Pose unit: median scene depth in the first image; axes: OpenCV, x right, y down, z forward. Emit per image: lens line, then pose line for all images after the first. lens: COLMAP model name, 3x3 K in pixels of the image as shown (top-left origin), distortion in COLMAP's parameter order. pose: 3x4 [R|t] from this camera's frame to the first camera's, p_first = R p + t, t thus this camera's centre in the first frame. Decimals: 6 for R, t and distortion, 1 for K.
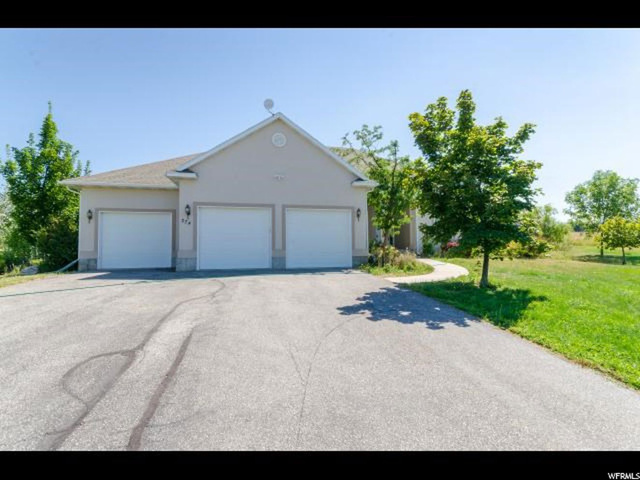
lens RADIAL K [[275.3, 0, 320.0], [0, 275.3, 240.0], [0, 0, 1]] dist [0.001287, 0.000187]
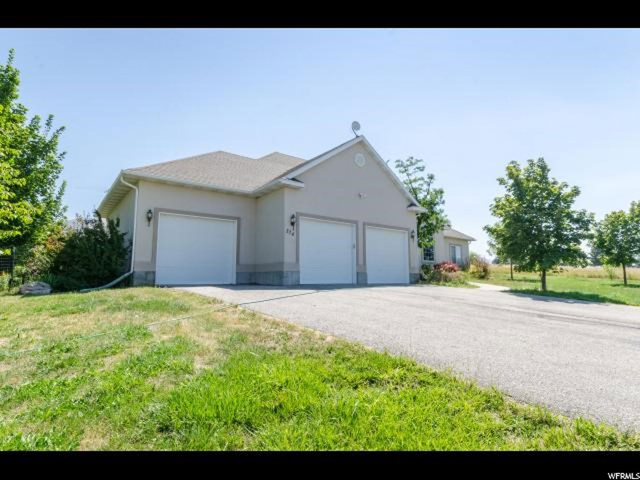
lens RADIAL K [[351.9, 0, 320.0], [0, 351.9, 240.0], [0, 0, 1]] dist [0.000610, 0.000271]
pose [[0.901734, 0.056316, 0.428606, -0.838026], [-0.022381, 0.996230, -0.083811, 0.053387], [-0.431711, 0.065983, 0.899596, -0.118149]]
